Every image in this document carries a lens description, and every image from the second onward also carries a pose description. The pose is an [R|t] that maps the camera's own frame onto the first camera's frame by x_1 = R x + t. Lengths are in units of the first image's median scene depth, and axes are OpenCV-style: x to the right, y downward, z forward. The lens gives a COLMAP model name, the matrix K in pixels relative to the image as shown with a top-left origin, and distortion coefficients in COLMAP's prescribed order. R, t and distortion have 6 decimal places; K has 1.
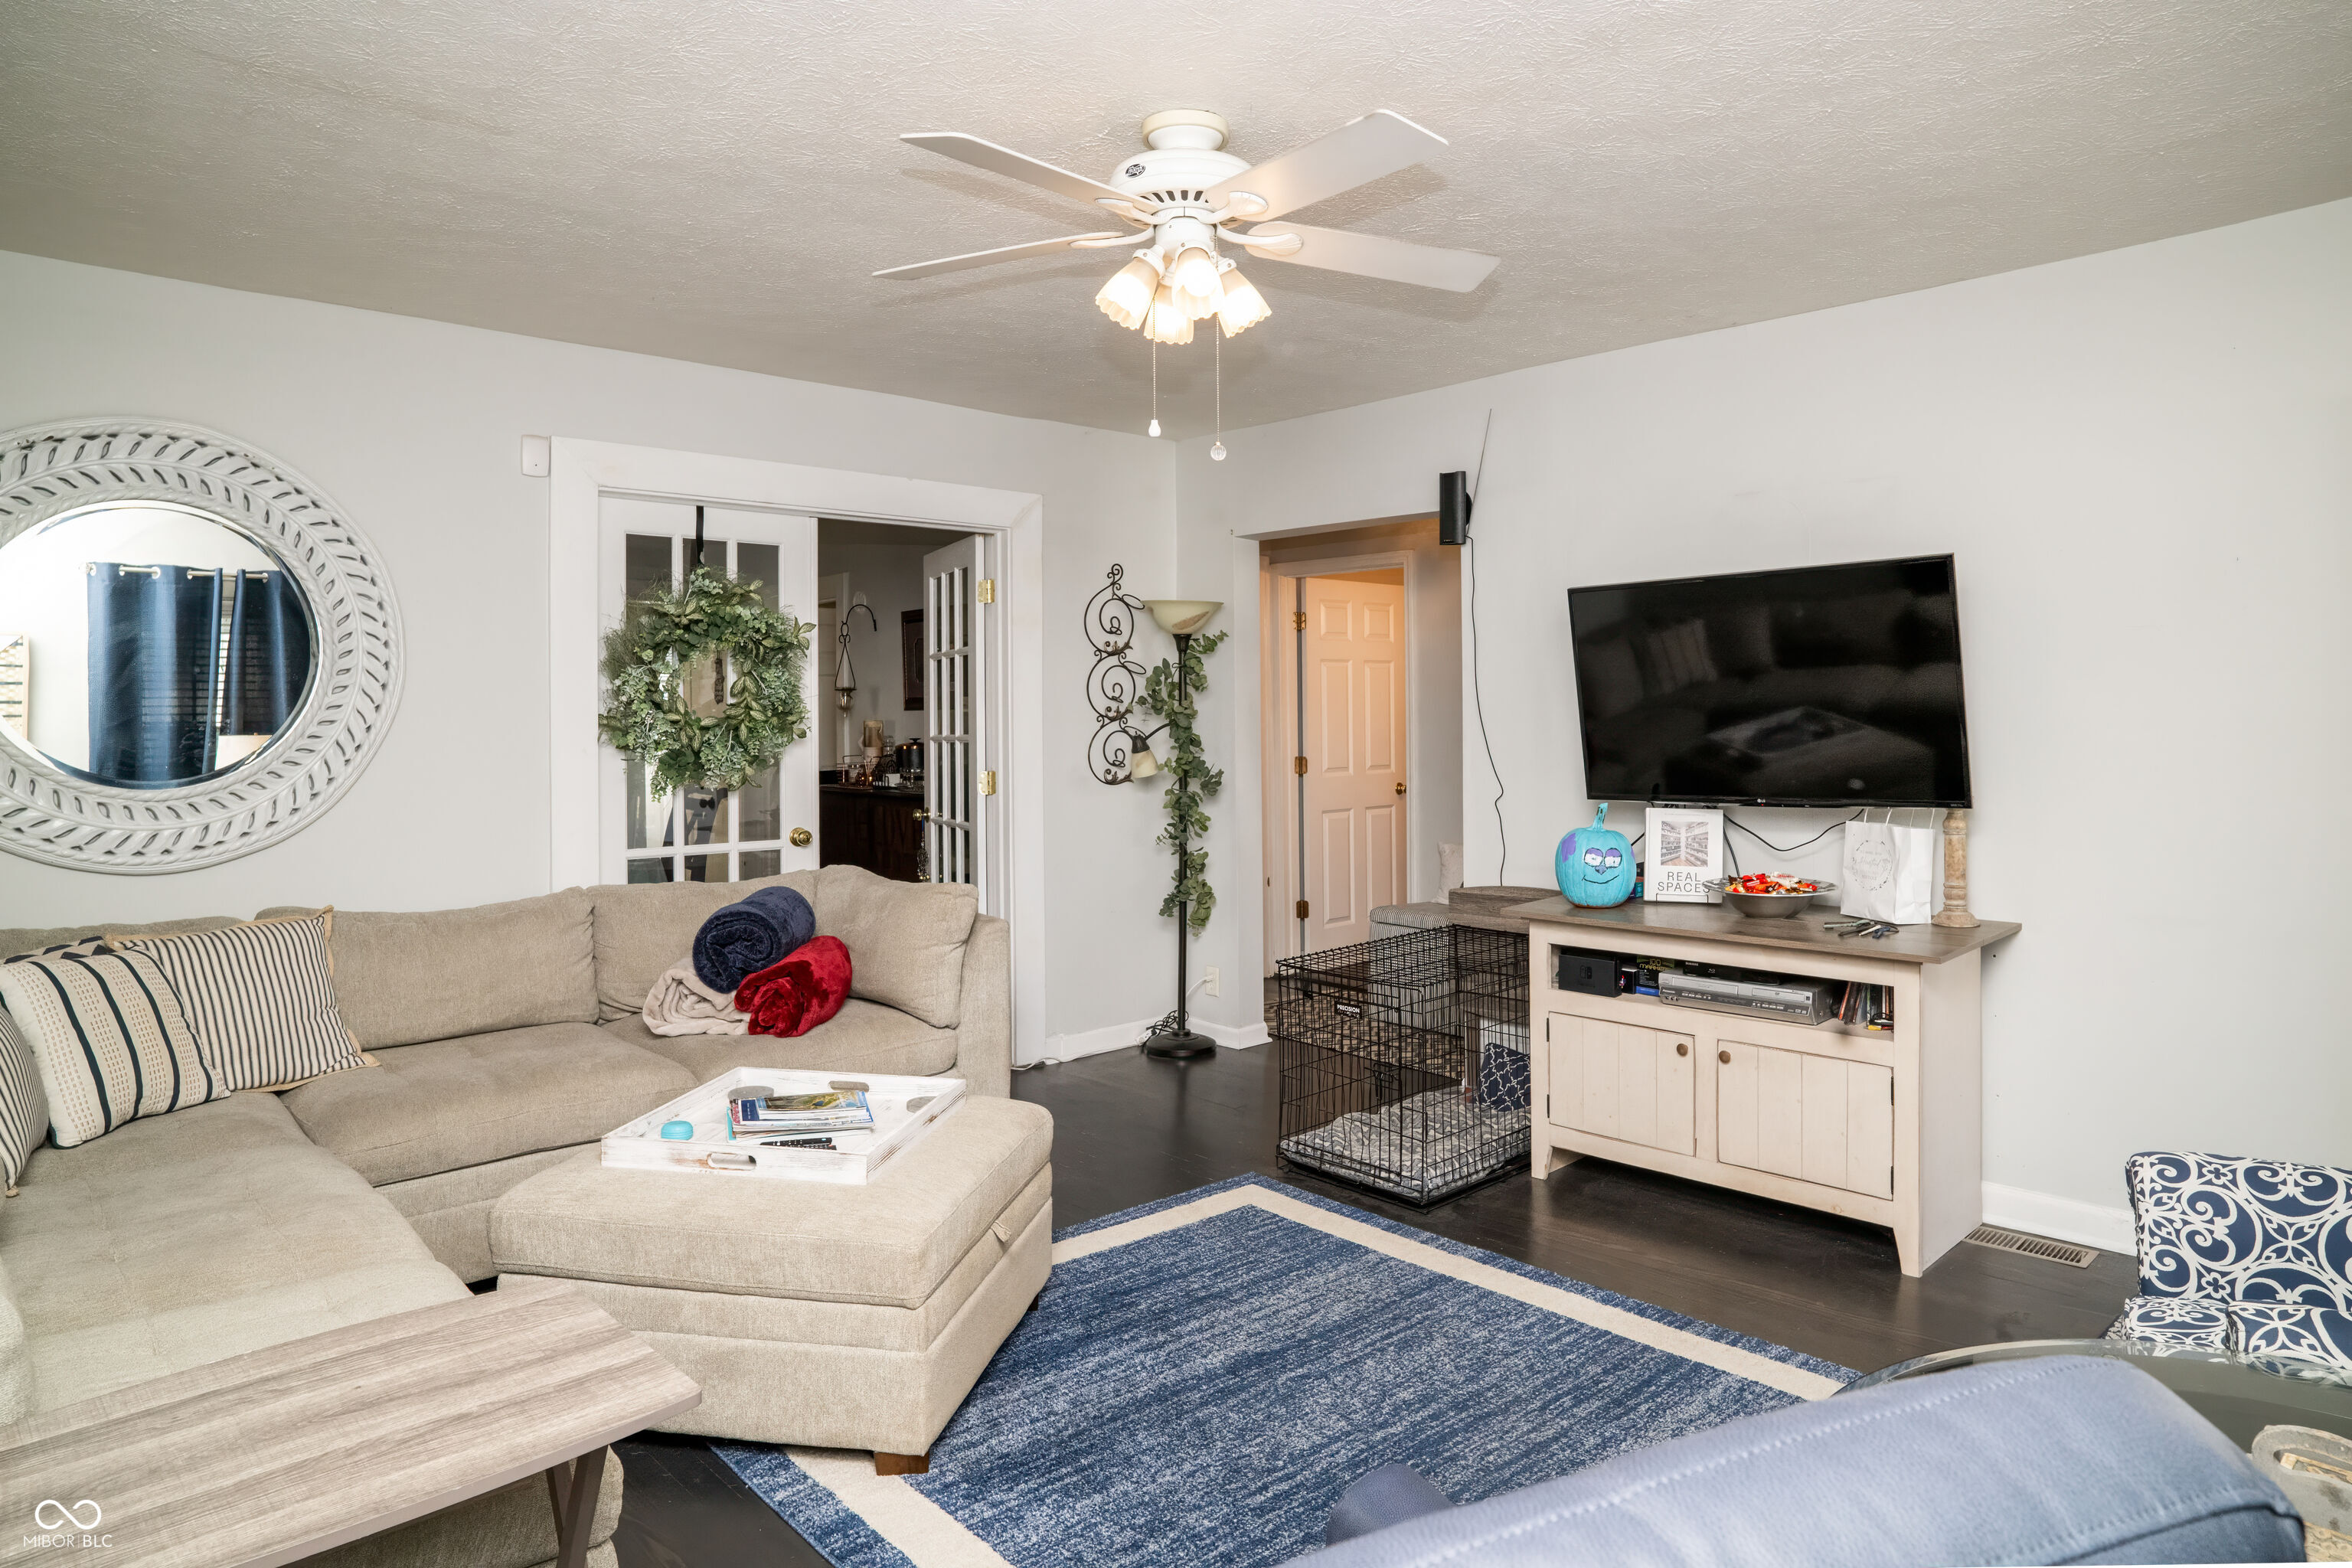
lens RADIAL K [[1454.0, 0, 1231.0], [0, 1454.0, 745.7], [0, 0, 1]] dist [-0.057174, 0.040646]
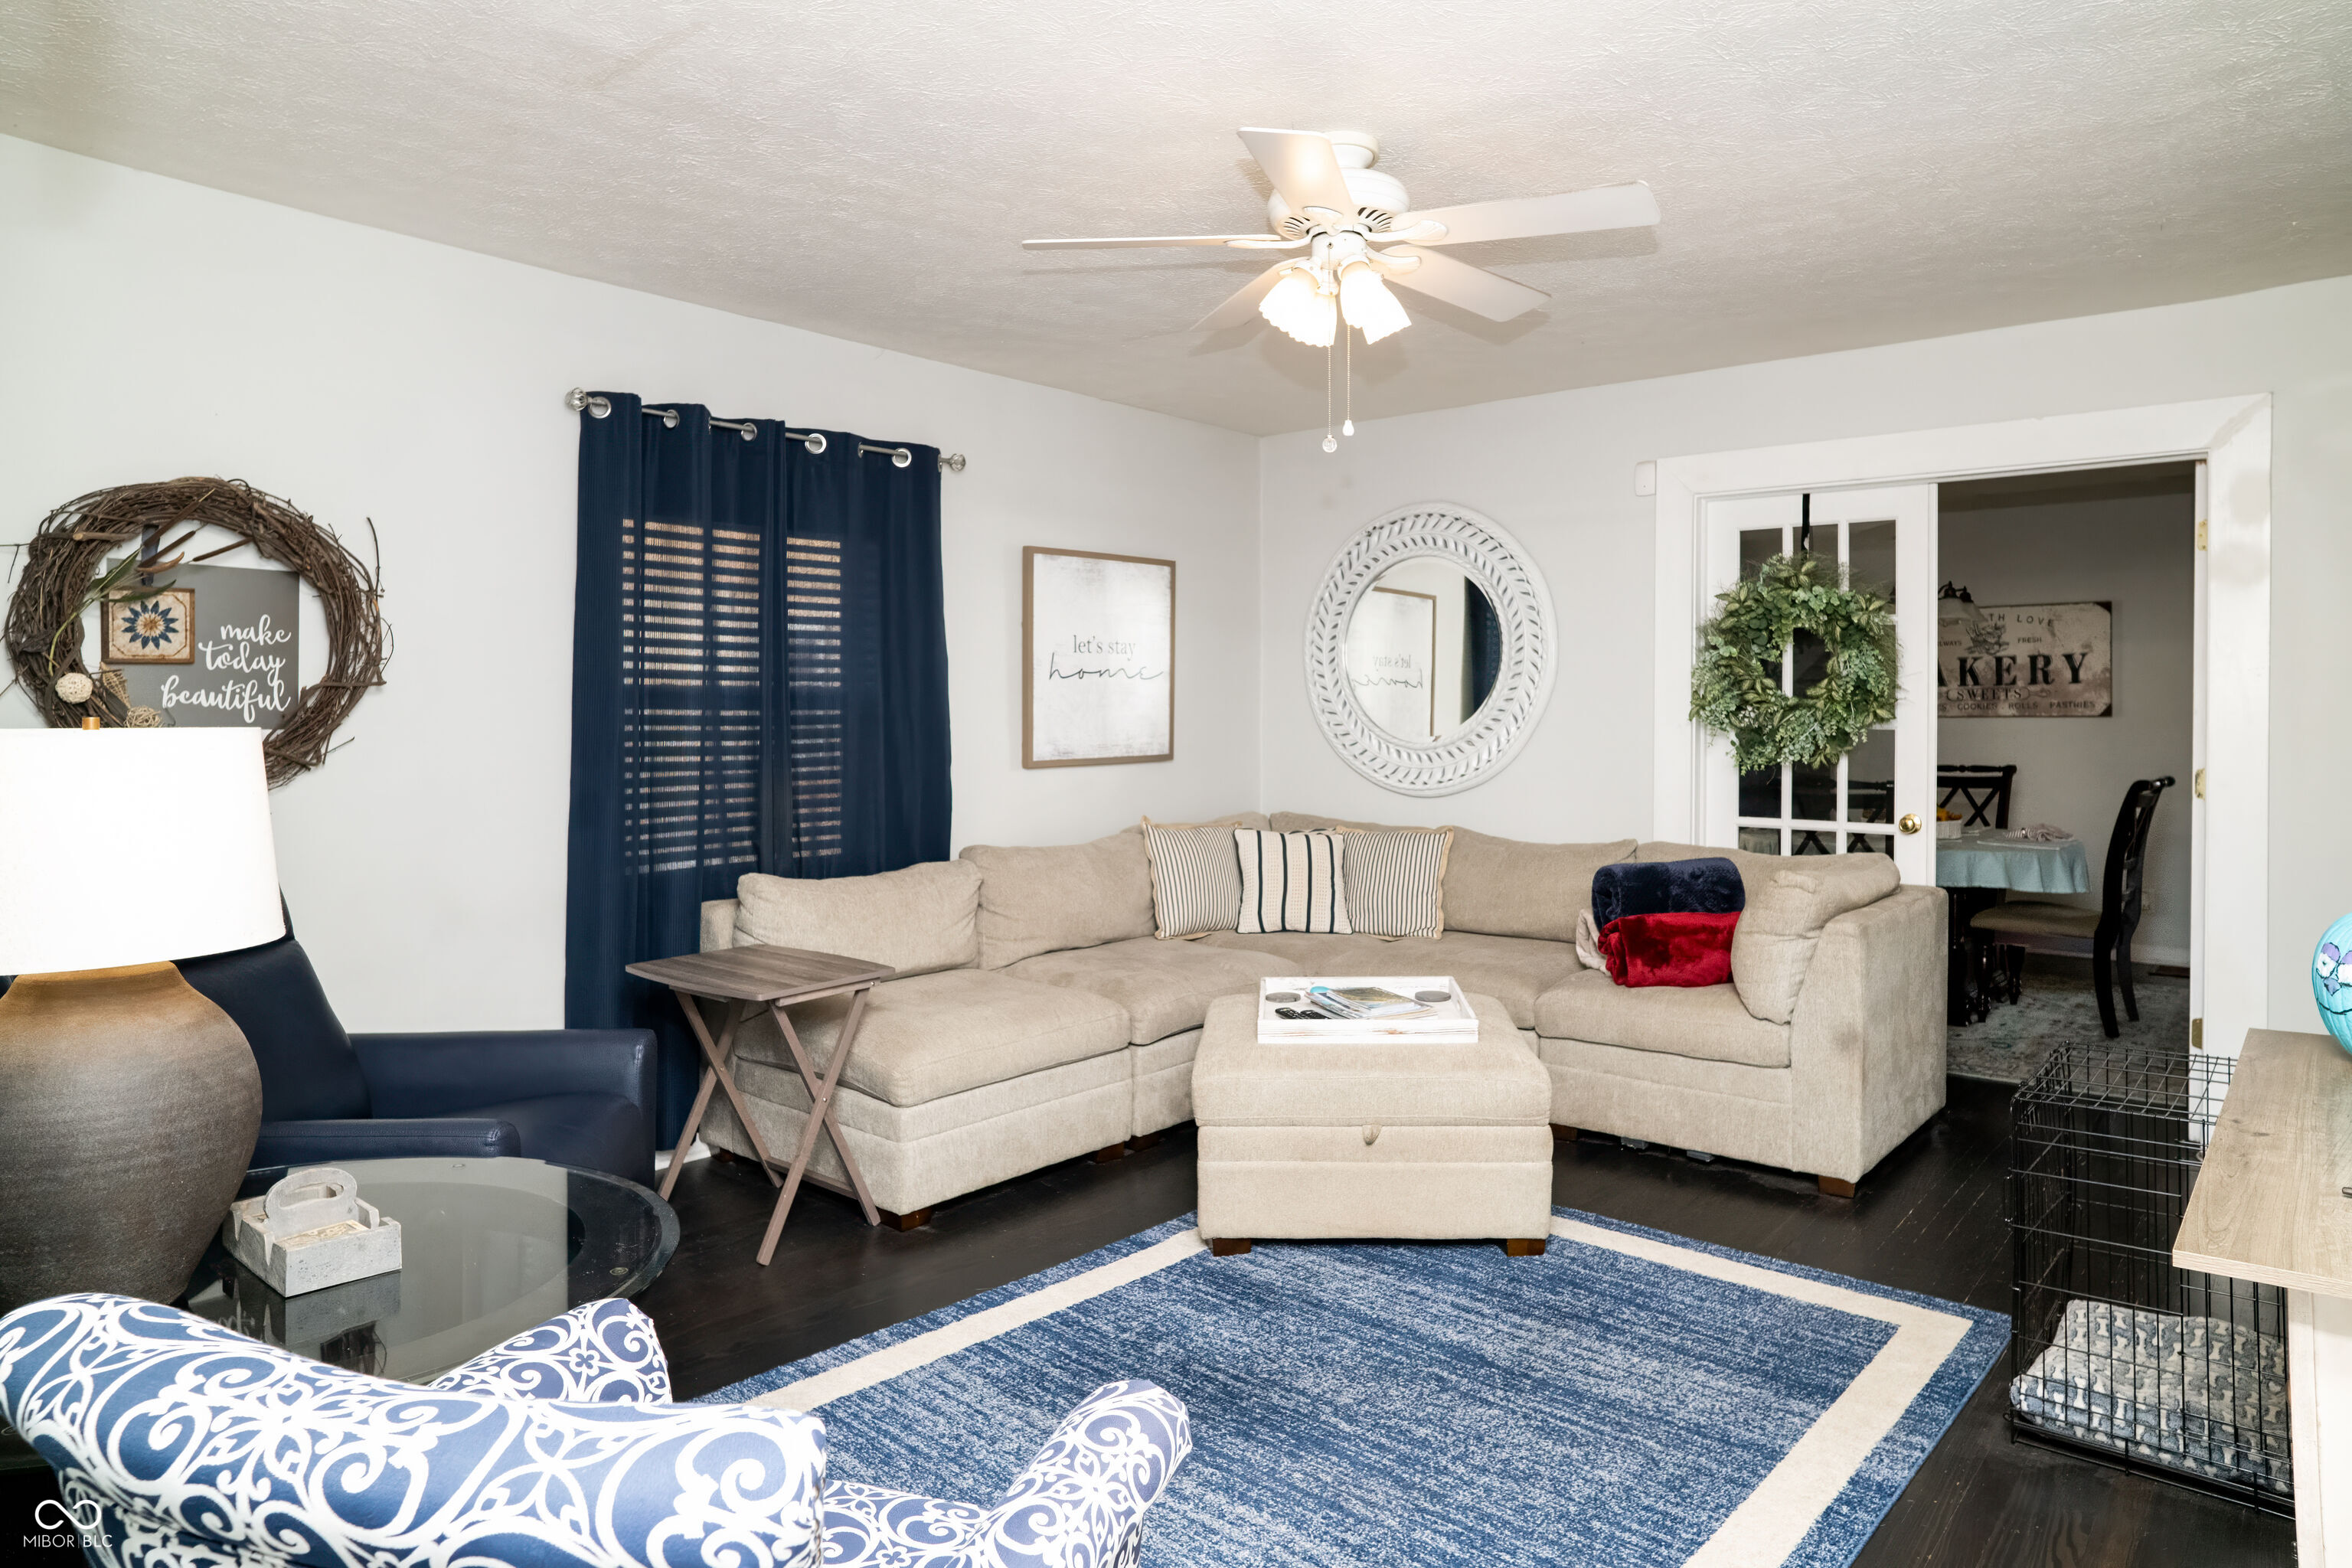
lens RADIAL K [[1454.0, 0, 1231.0], [0, 1454.0, 745.7], [0, 0, 1]] dist [-0.057174, 0.040646]
pose [[0.110869, 0.030314, -0.993373, 0.766714], [-0.023203, 0.999341, 0.027907, -0.005152], [0.993564, 0.019955, 0.111499, 0.588157]]
